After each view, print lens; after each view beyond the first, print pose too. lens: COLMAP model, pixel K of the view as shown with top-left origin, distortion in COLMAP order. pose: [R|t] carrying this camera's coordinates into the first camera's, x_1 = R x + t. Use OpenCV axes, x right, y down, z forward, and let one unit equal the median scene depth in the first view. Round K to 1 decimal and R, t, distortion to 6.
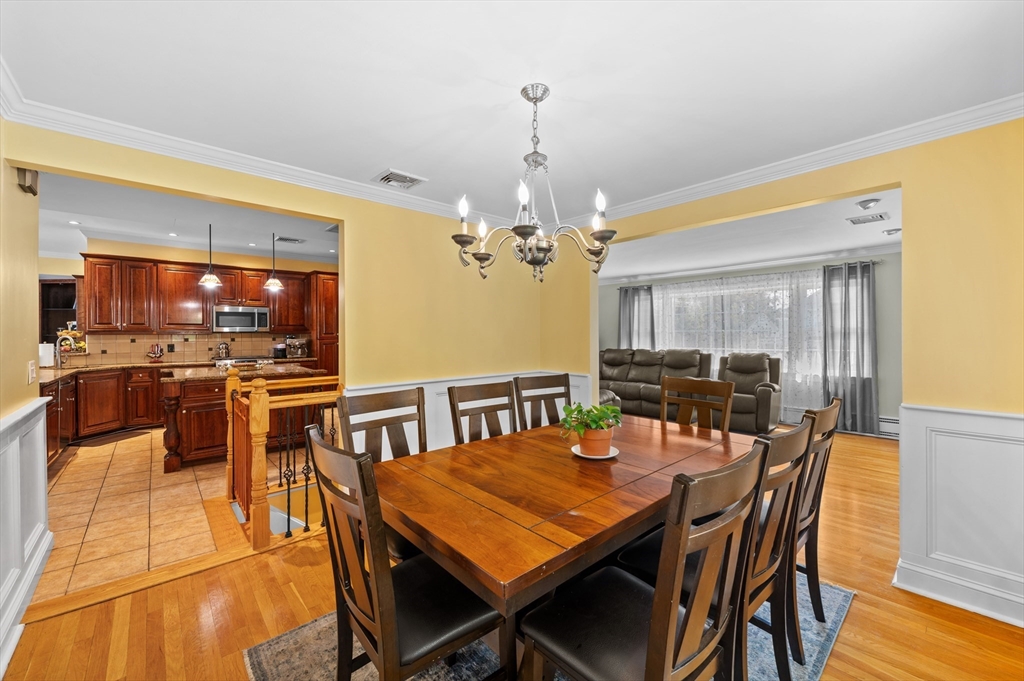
lens RADIAL K [[406.6, 0, 512.1], [0, 406.6, 335.2], [0, 0, 1]] dist [-0.002407, -0.000396]
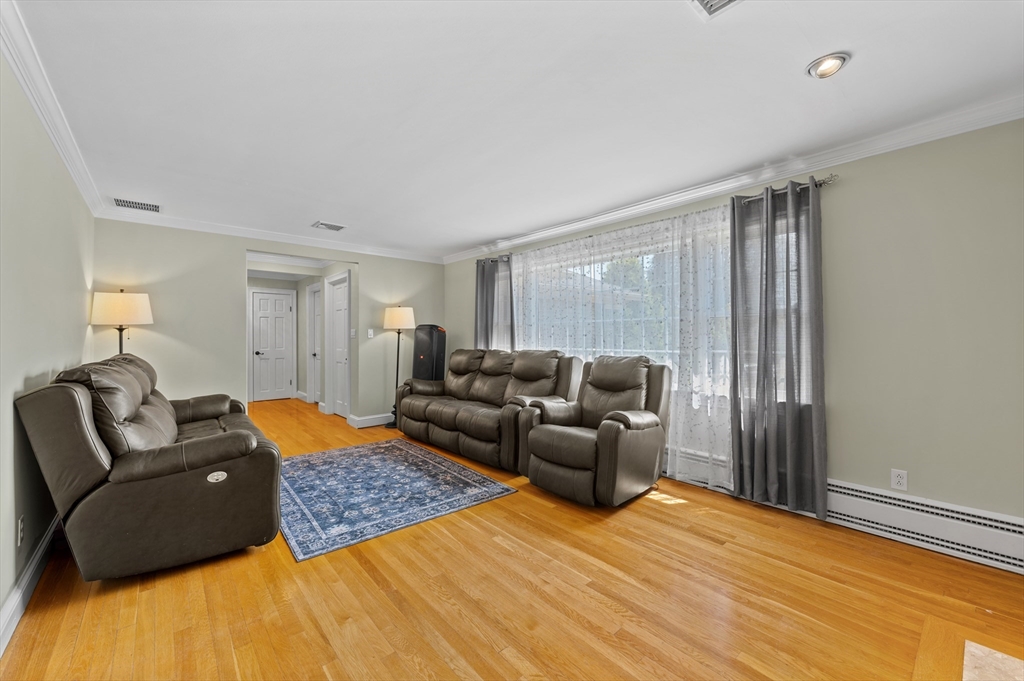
lens RADIAL K [[406.6, 0, 511.8], [0, 406.6, 337.0], [0, 0, 1]] dist [-0.002407, -0.000396]
pose [[0.999986, 0.004909, 0.001912, 0.439737], [-0.004908, 0.999988, -0.000804, 0.017540], [-0.001916, 0.000795, 0.999998, 0.422599]]
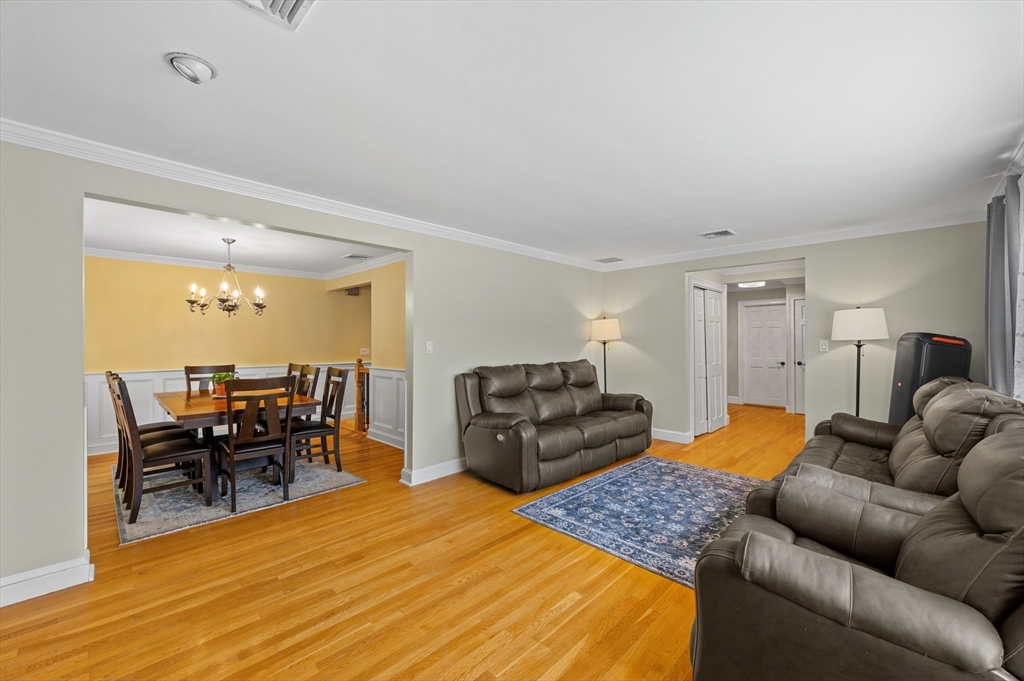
lens RADIAL K [[406.6, 0, 514.2], [0, 406.6, 338.0], [0, 0, 1]] dist [-0.002407, -0.000396]
pose [[0.089121, -0.001151, -0.996020, 0.785922], [-0.000668, 0.999999, -0.001215, -0.002727], [0.996021, 0.000774, 0.089120, 0.760512]]
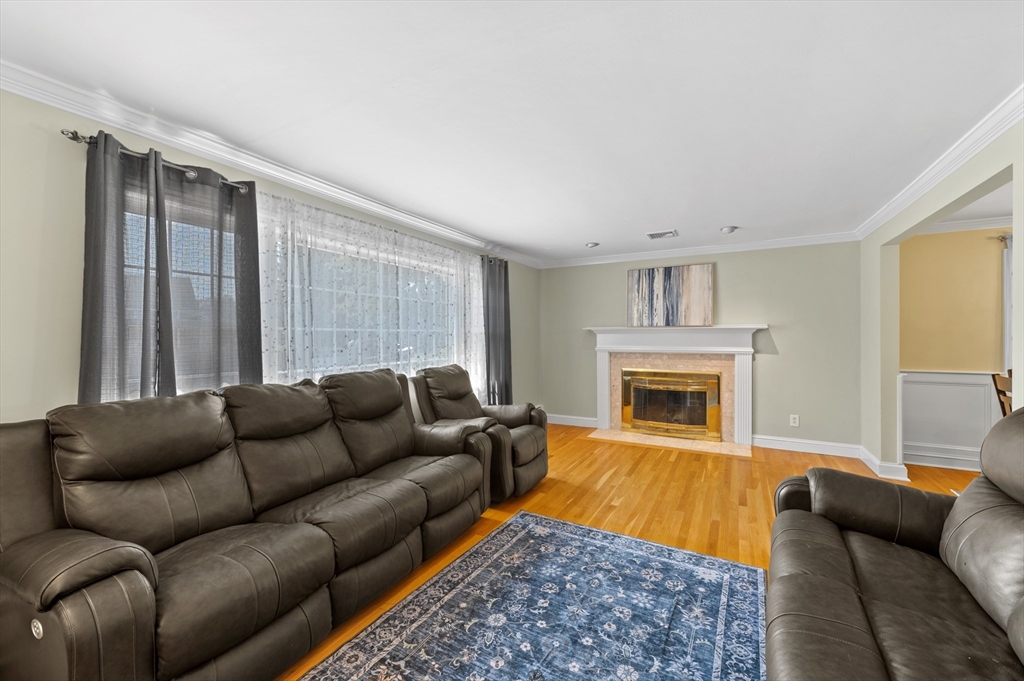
lens RADIAL K [[406.6, 0, 515.1], [0, 406.6, 340.1], [0, 0, 1]] dist [-0.002407, -0.000396]
pose [[-0.353394, 0.000522, 0.935474, -0.043178], [0.010197, 0.999943, 0.003294, 0.002158], [-0.935419, 0.010703, -0.353379, 1.169066]]
